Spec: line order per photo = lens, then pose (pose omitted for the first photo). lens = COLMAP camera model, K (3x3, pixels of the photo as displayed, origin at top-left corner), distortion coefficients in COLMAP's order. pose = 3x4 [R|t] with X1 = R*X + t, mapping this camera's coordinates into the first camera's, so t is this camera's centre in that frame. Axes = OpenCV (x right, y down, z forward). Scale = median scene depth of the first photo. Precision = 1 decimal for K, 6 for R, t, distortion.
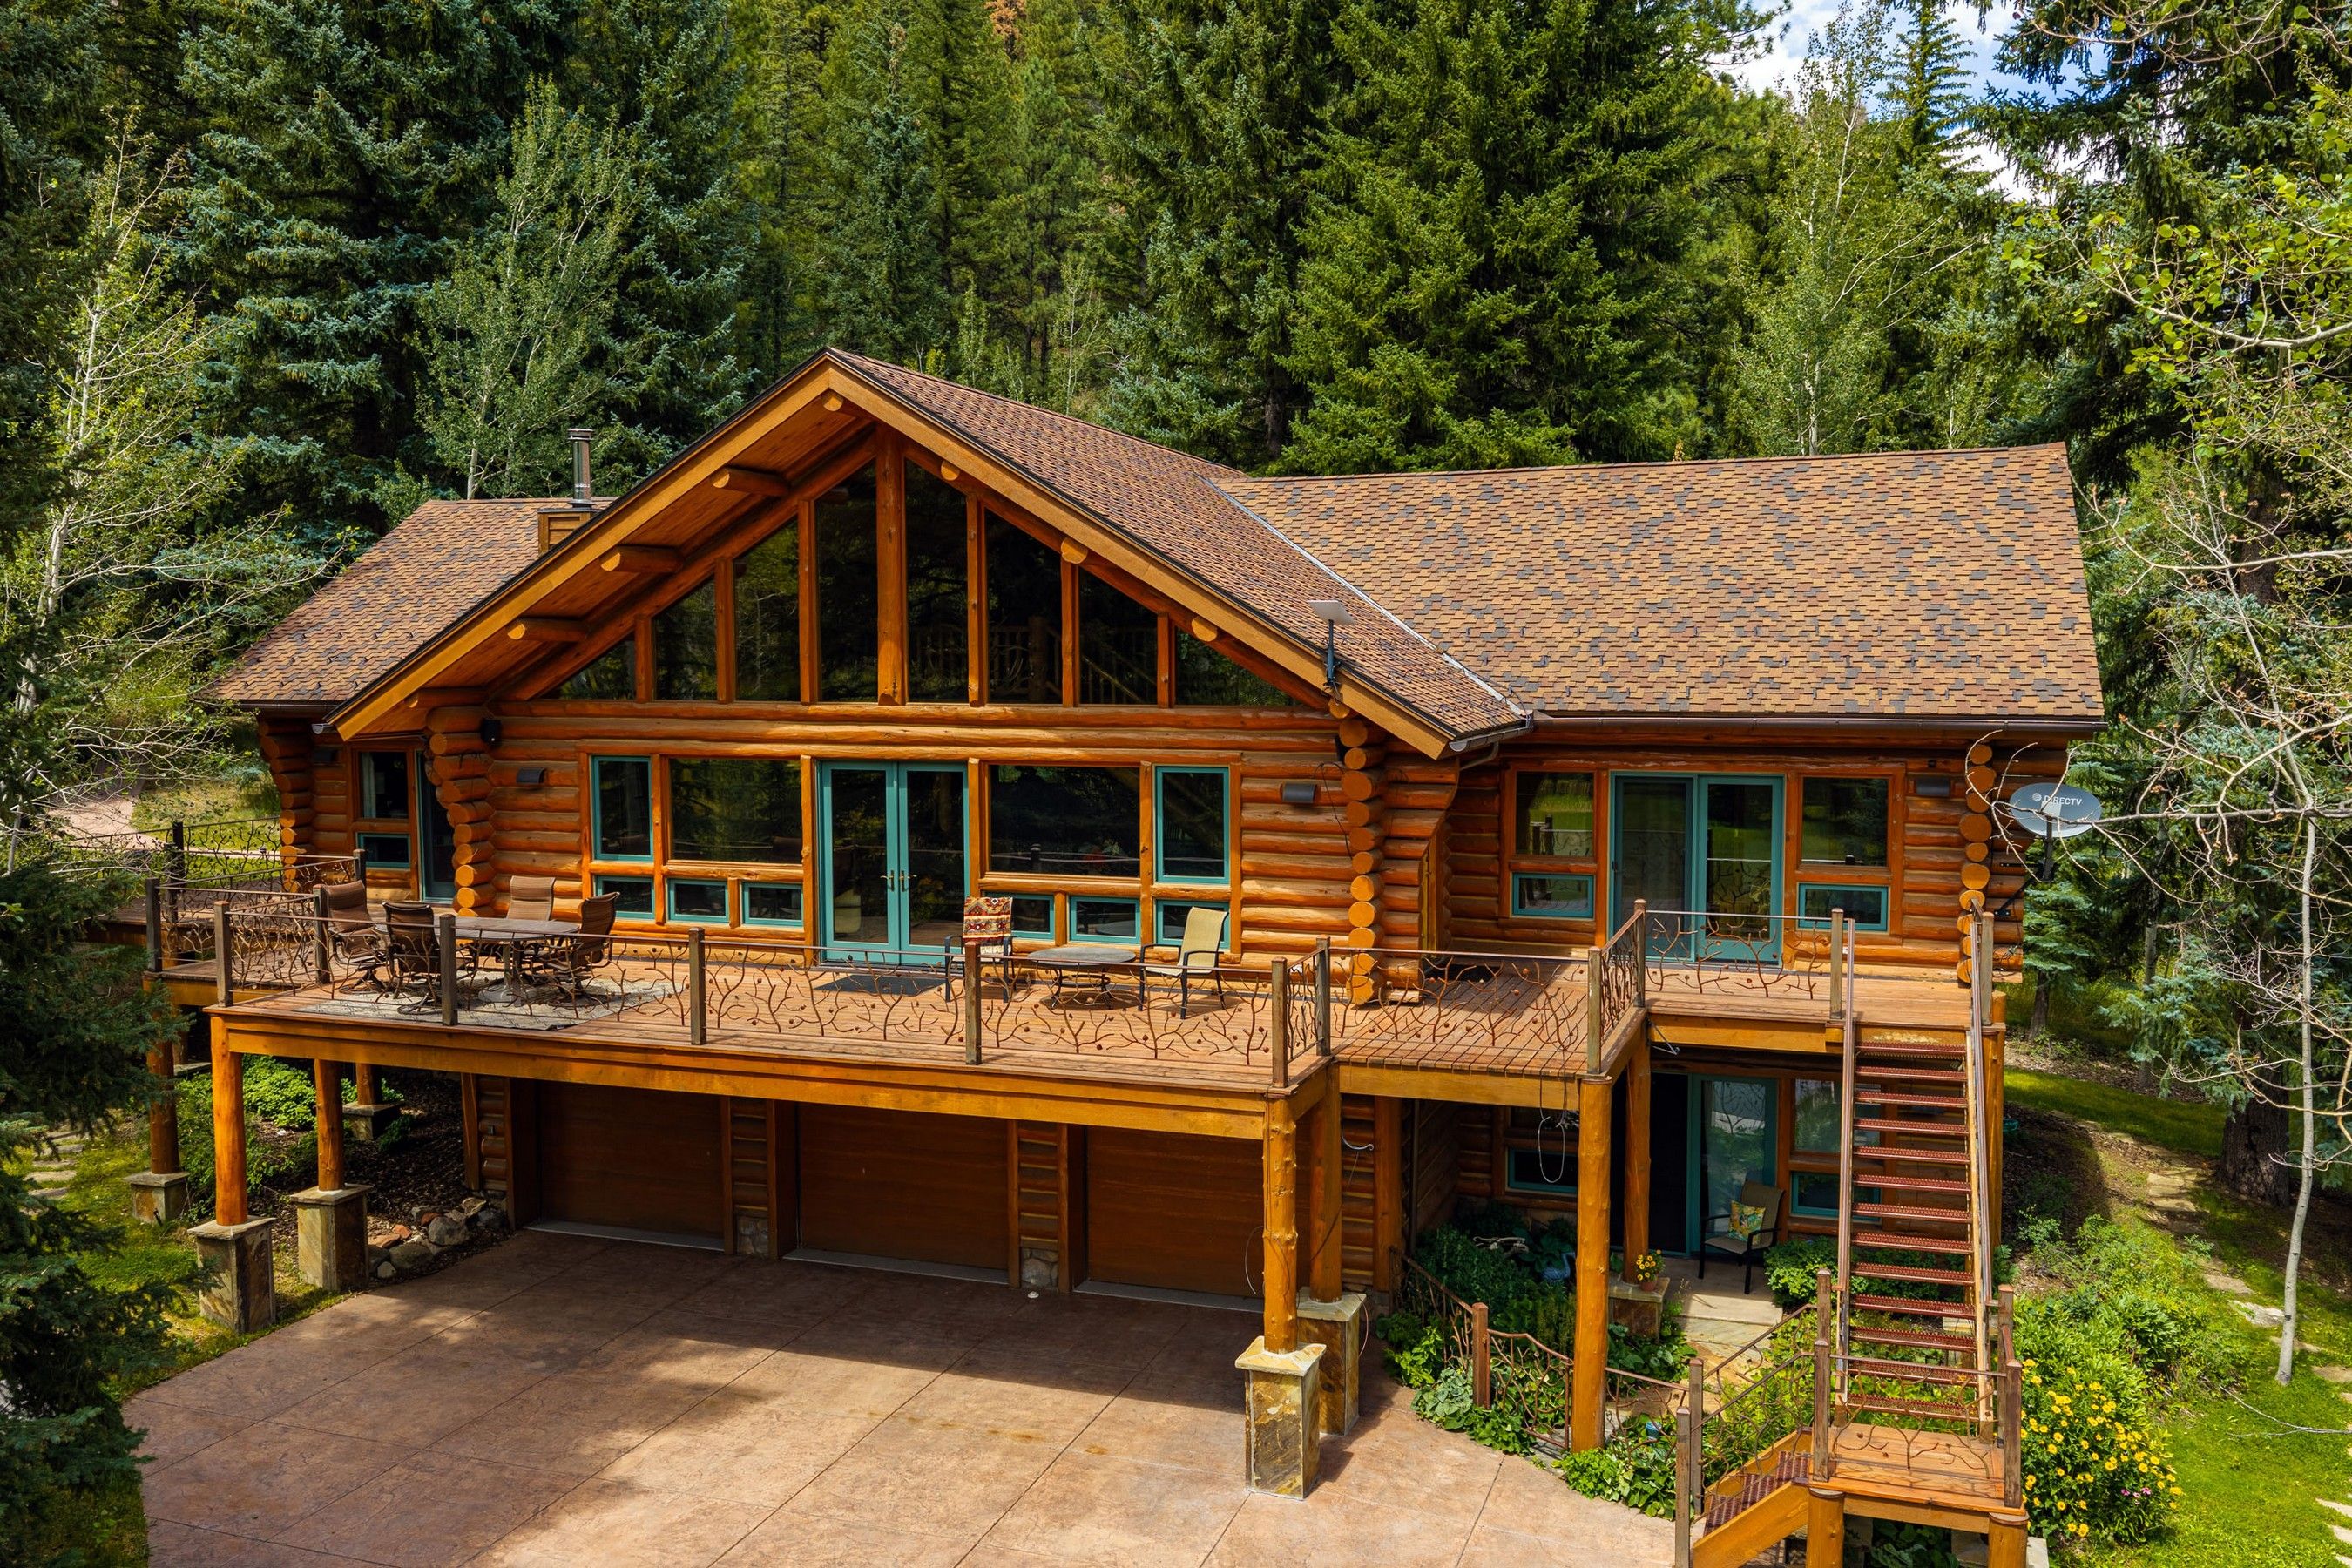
lens RADIAL K [[1949.1, 0, 1180.2], [0, 1949.1, 724.4], [0, 0, 1]] dist [0.005127, -0.003503]
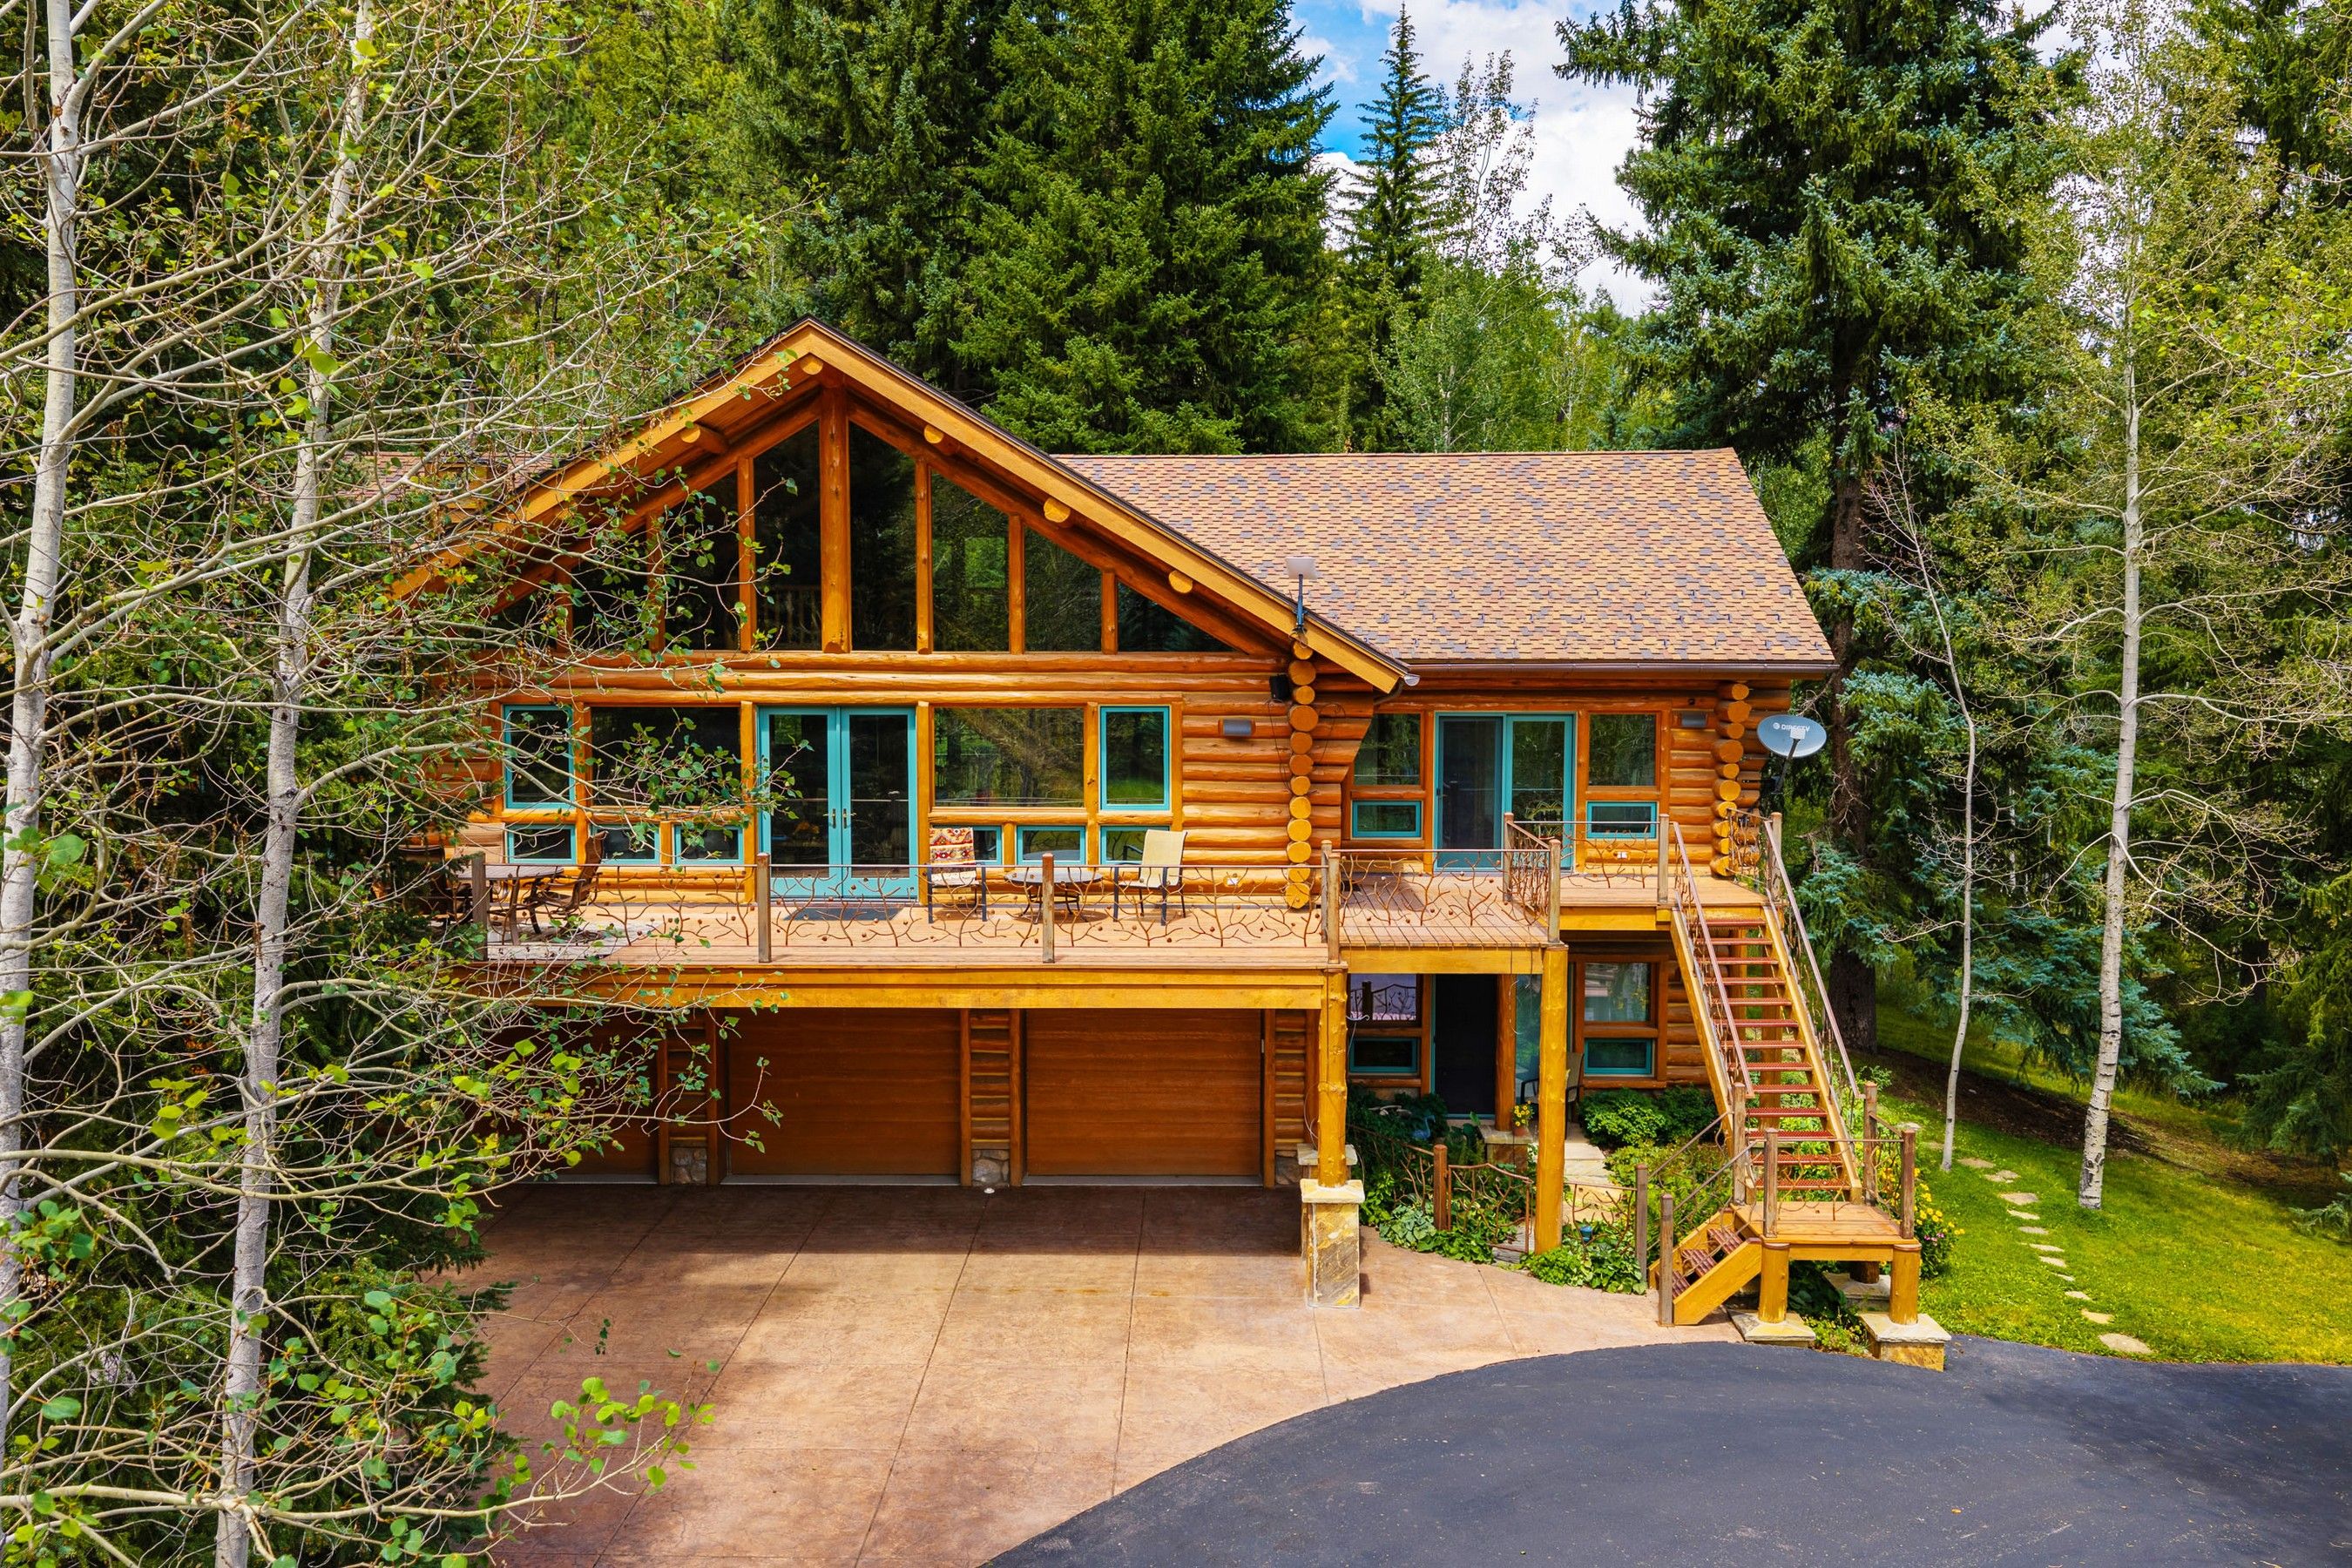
lens RADIAL K [[1949.1, 0, 1180.2], [0, 1949.1, 724.4], [0, 0, 1]] dist [0.005127, -0.003503]
pose [[0.947414, -0.008948, 0.319885, -0.321293], [0.008242, 0.999960, 0.003559, 0.027643], [-0.319904, -0.000735, 0.947450, -0.071802]]
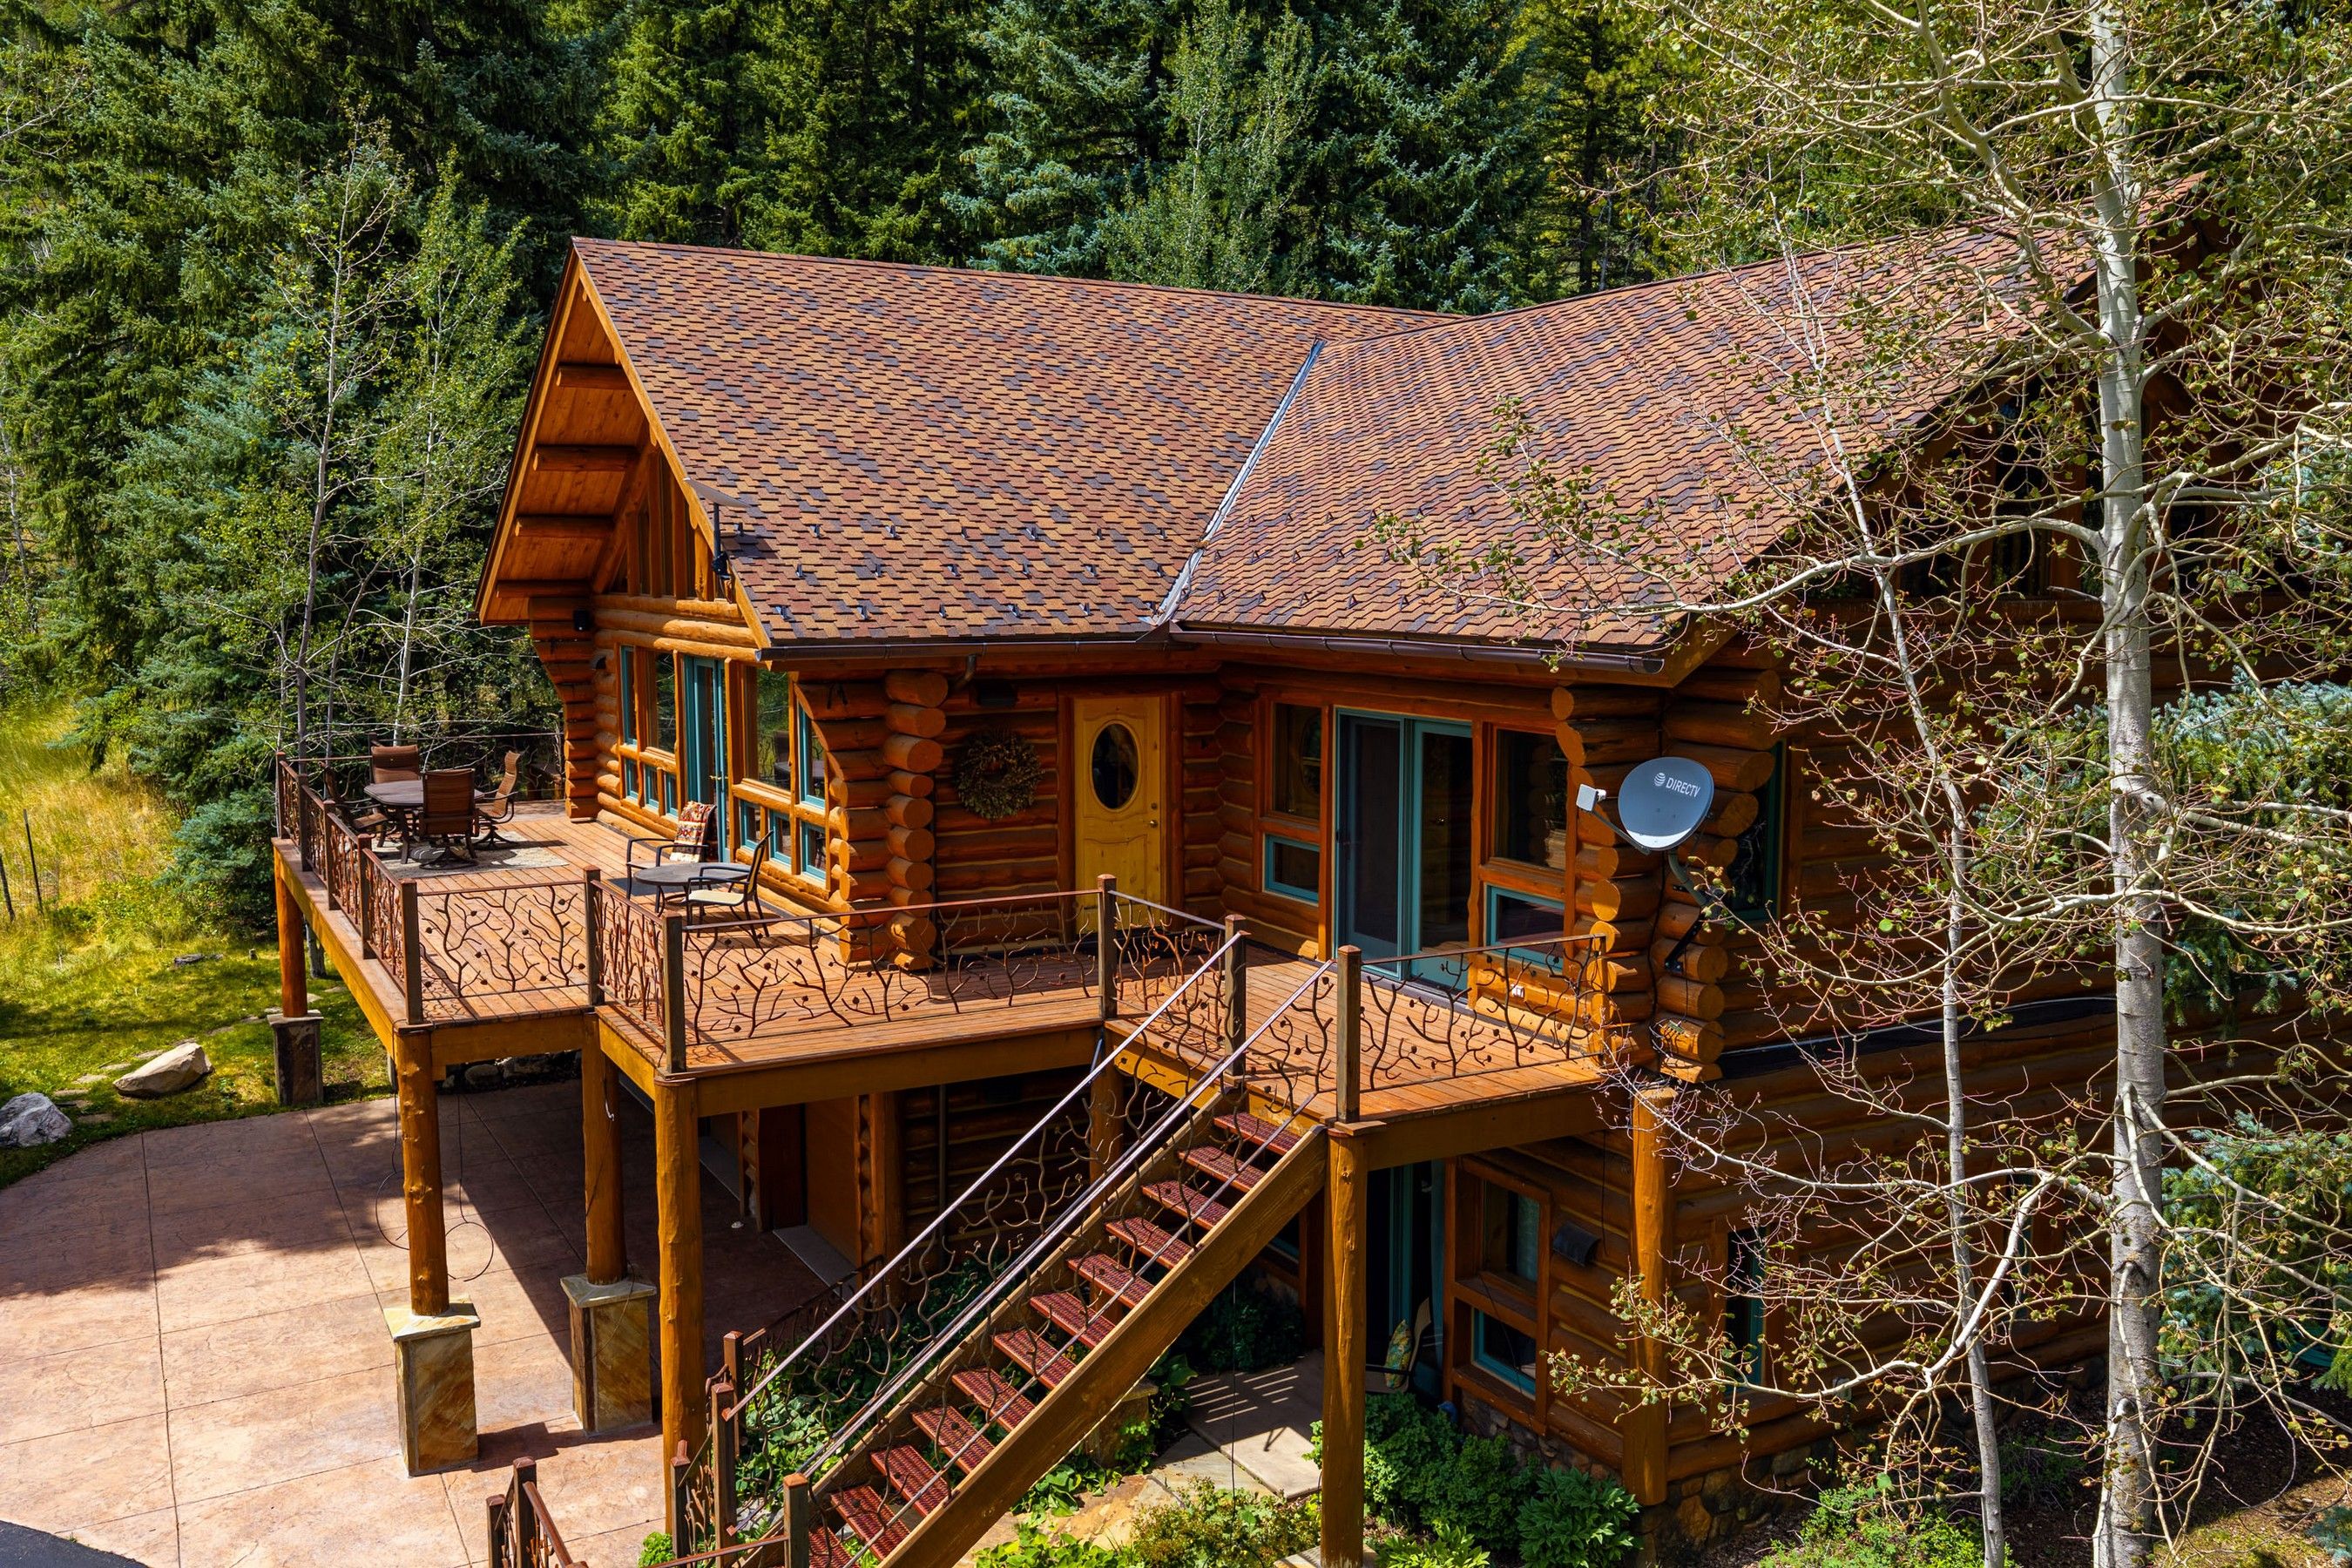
lens RADIAL K [[1949.1, 0, 1180.2], [0, 1949.1, 724.4], [0, 0, 1]] dist [0.005127, -0.003503]
pose [[0.745123, 0.055673, -0.664600, 0.703683], [-0.027894, 0.998239, 0.052348, -0.006942], [0.666344, -0.020468, 0.745364, 0.439589]]
